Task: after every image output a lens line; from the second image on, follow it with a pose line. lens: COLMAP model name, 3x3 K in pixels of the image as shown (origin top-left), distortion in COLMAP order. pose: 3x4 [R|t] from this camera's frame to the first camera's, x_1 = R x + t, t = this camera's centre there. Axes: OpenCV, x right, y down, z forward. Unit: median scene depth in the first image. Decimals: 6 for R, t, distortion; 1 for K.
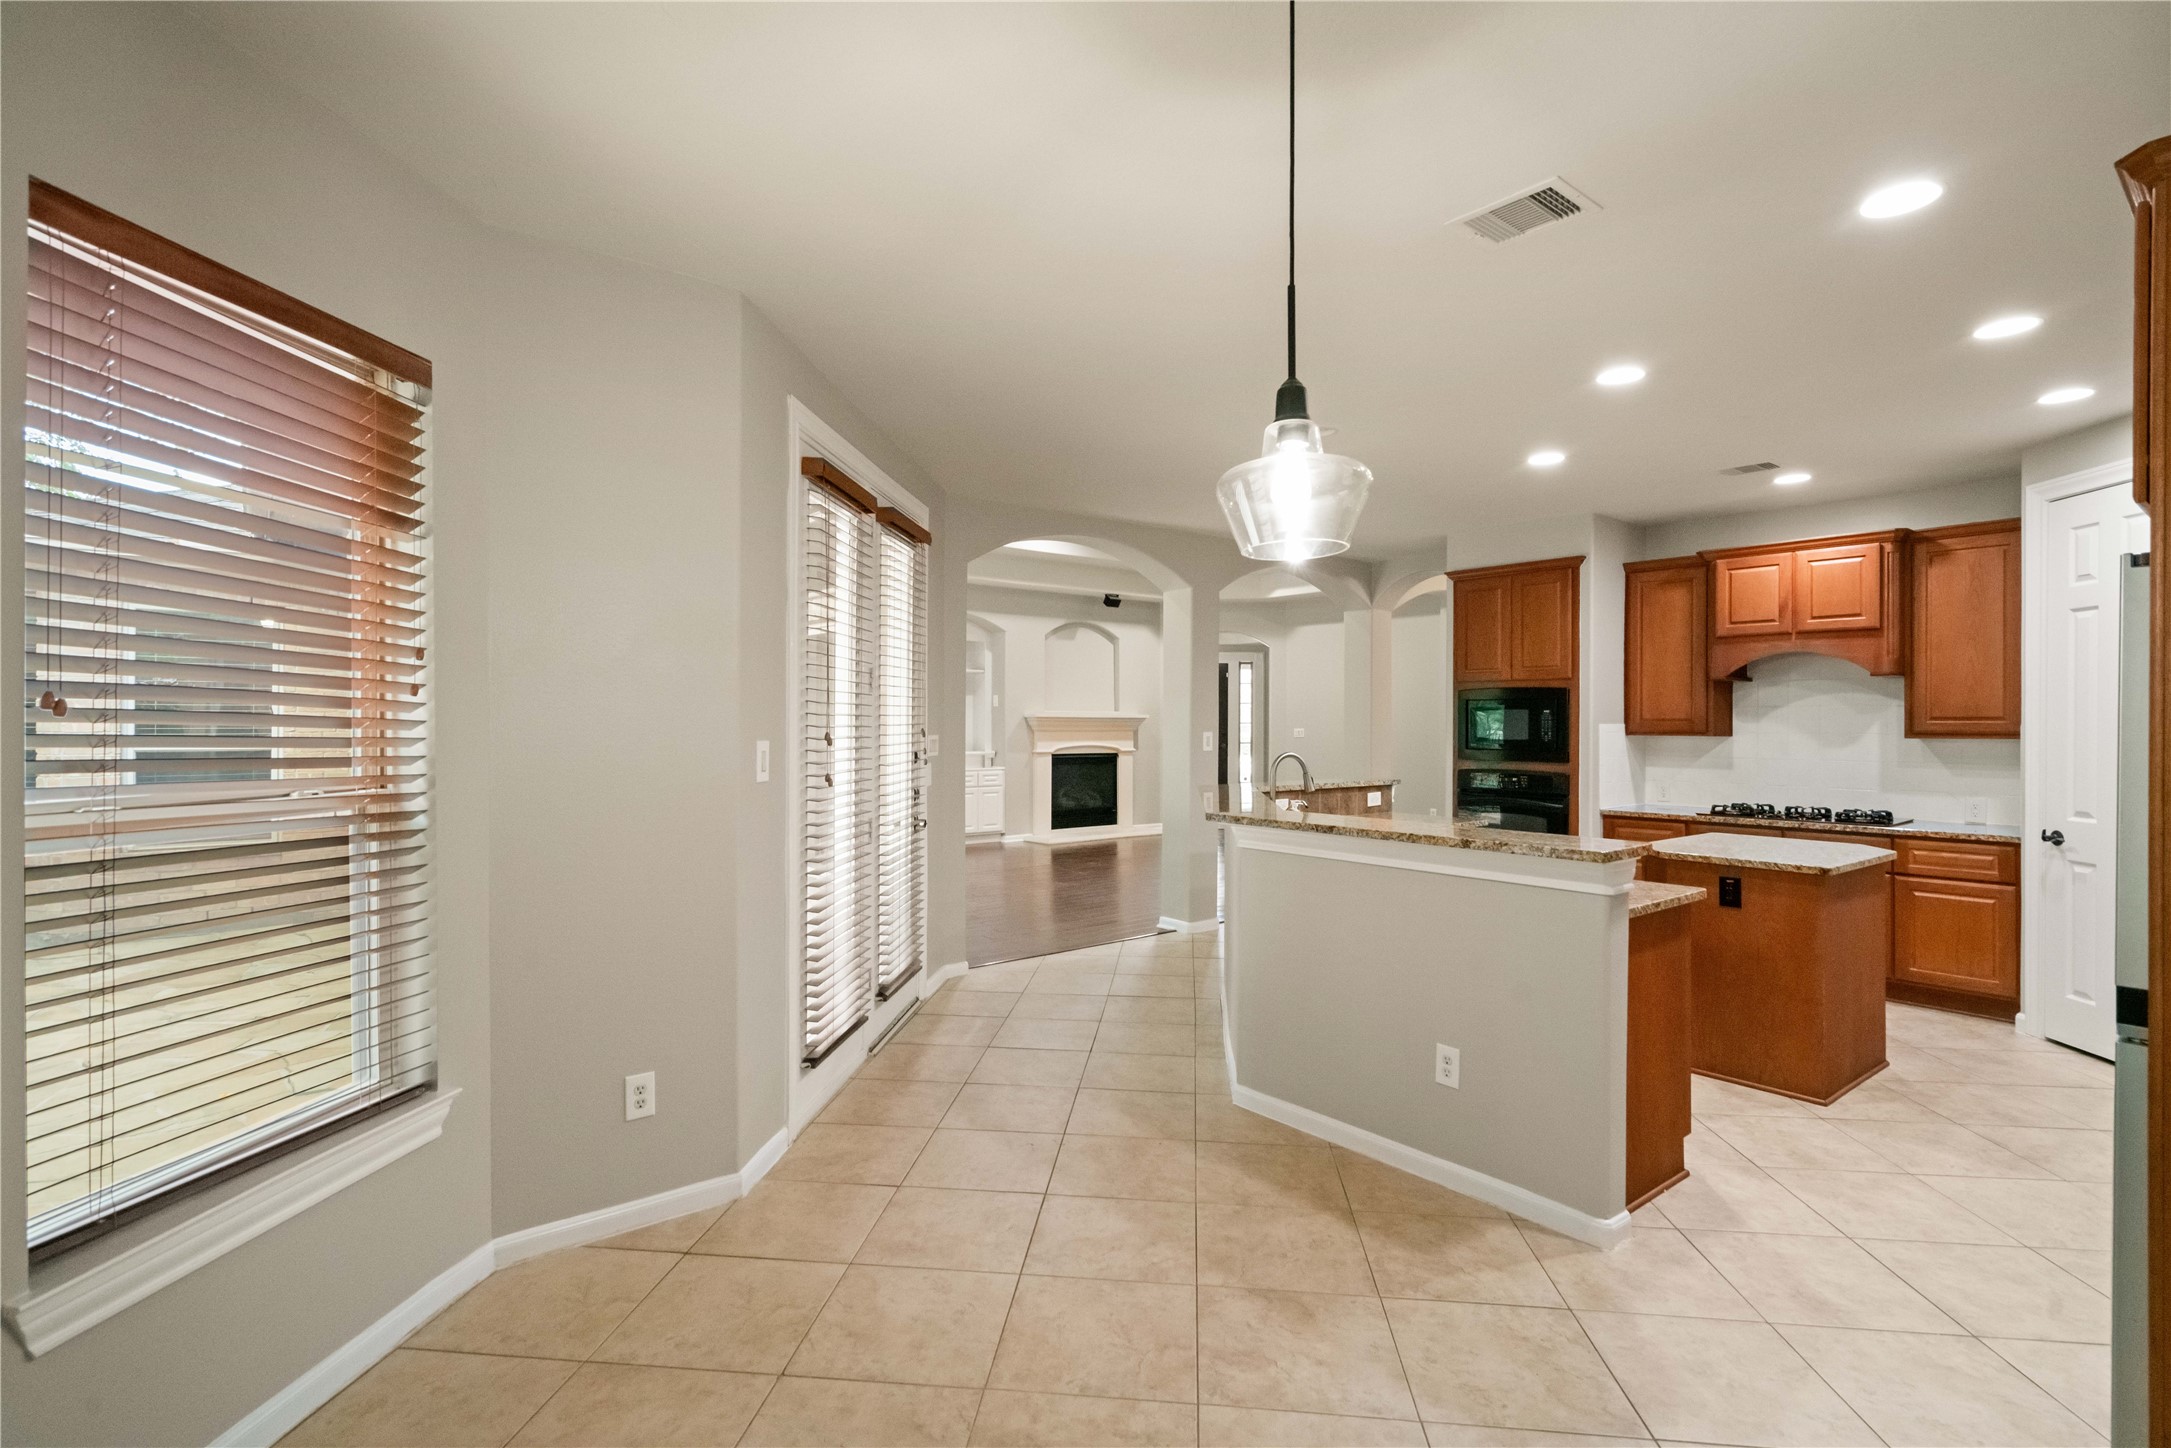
lens RADIAL K [[1009.9, 0, 1077.0], [0, 1009.9, 721.9], [0, 0, 1]] dist [0.000039, 0.001242]
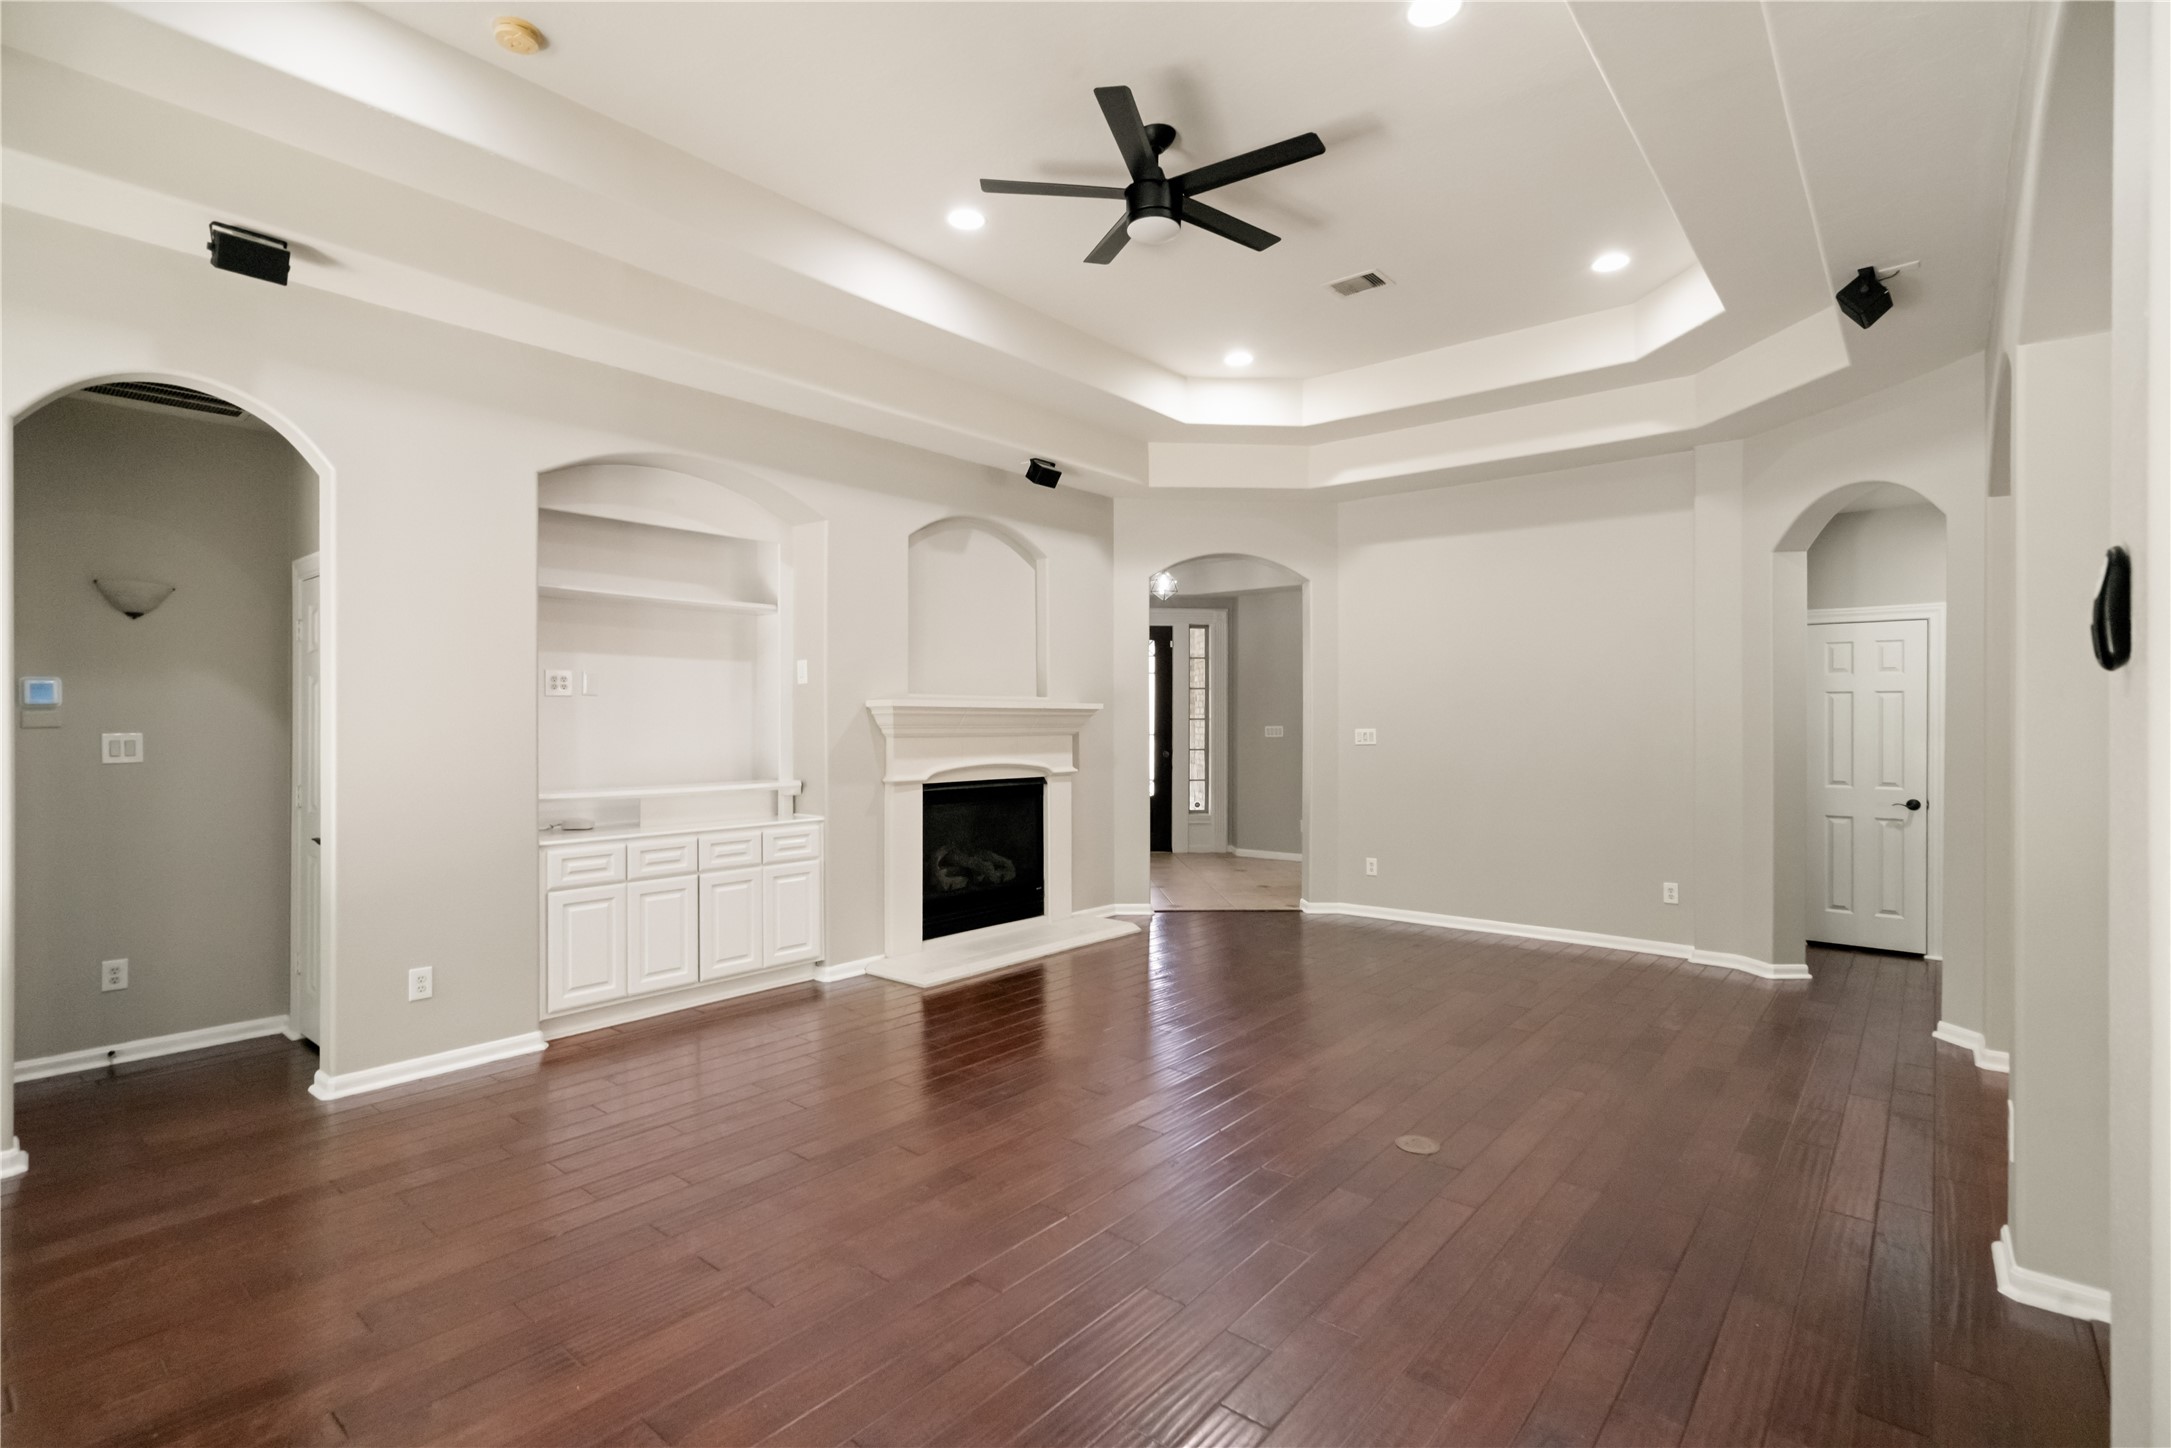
lens RADIAL K [[1009.9, 0, 1077.0], [0, 1009.9, 721.9], [0, 0, 1]] dist [0.000039, 0.001242]
pose [[0.981977, -0.001702, 0.188994, -0.094422], [0.000818, 0.999988, 0.004757, 0.000066], [-0.189000, -0.004517, 0.981967, 1.116052]]
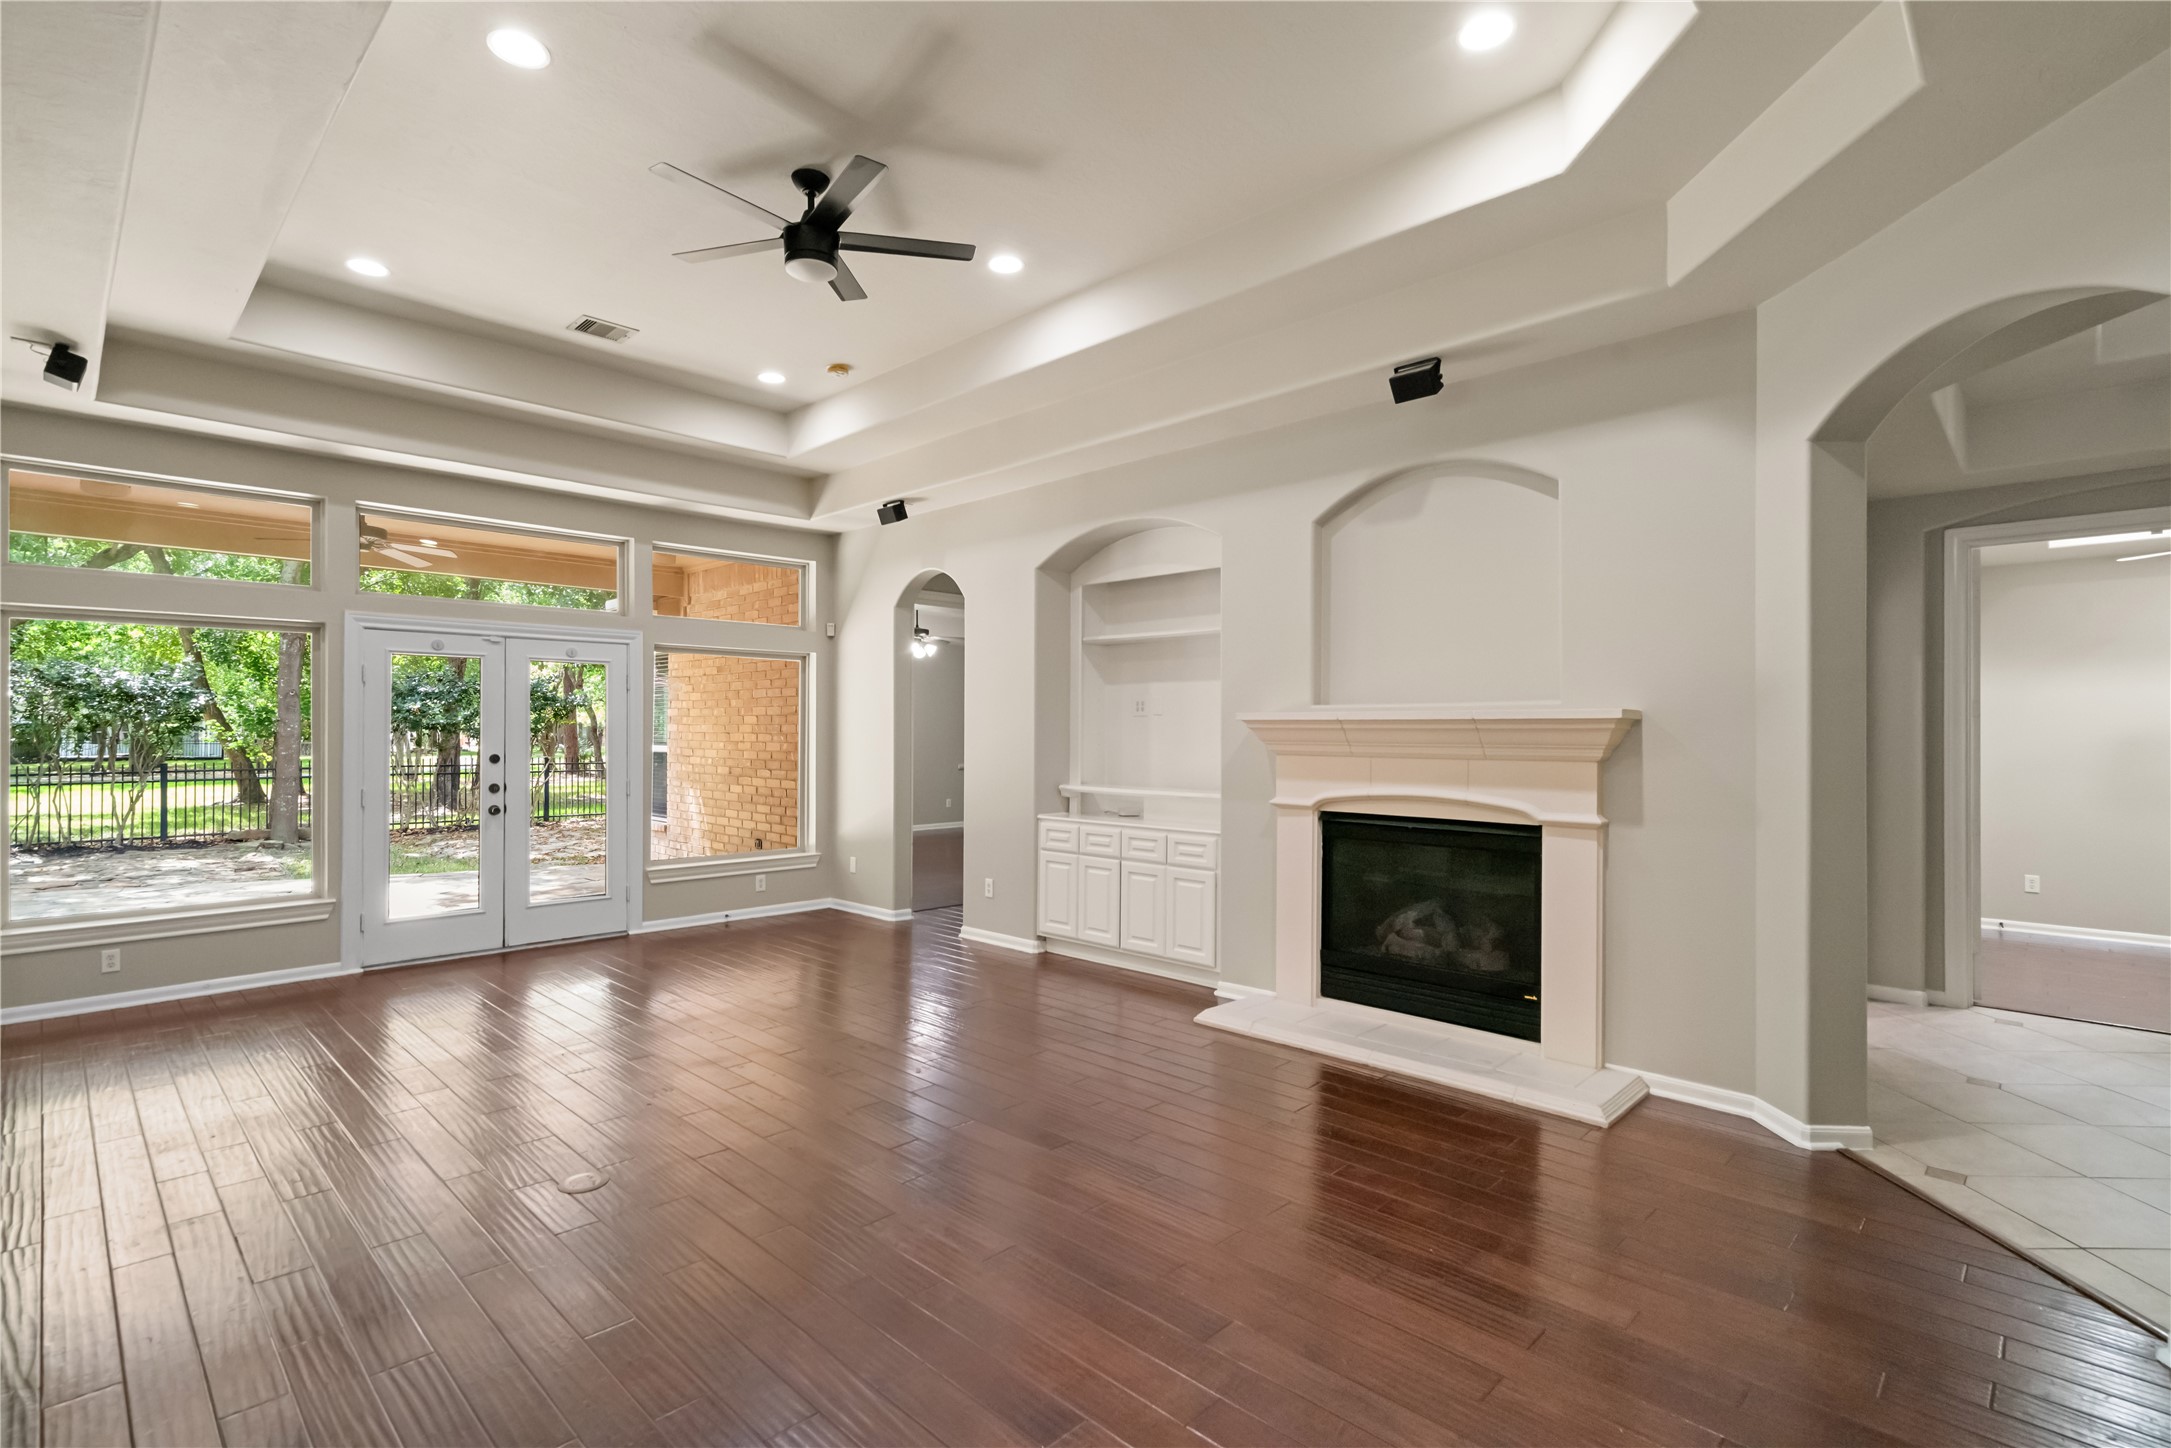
lens RADIAL K [[1006.2, 0, 1079.8], [0, 1006.2, 730.0], [0, 0, 1]] dist [-0.001292, 0.000406]
pose [[0.128534, -0.005333, -0.991691, 0.785426], [-0.003123, 0.999978, -0.005782, 0.004220], [0.991700, 0.003840, 0.128514, 1.843445]]
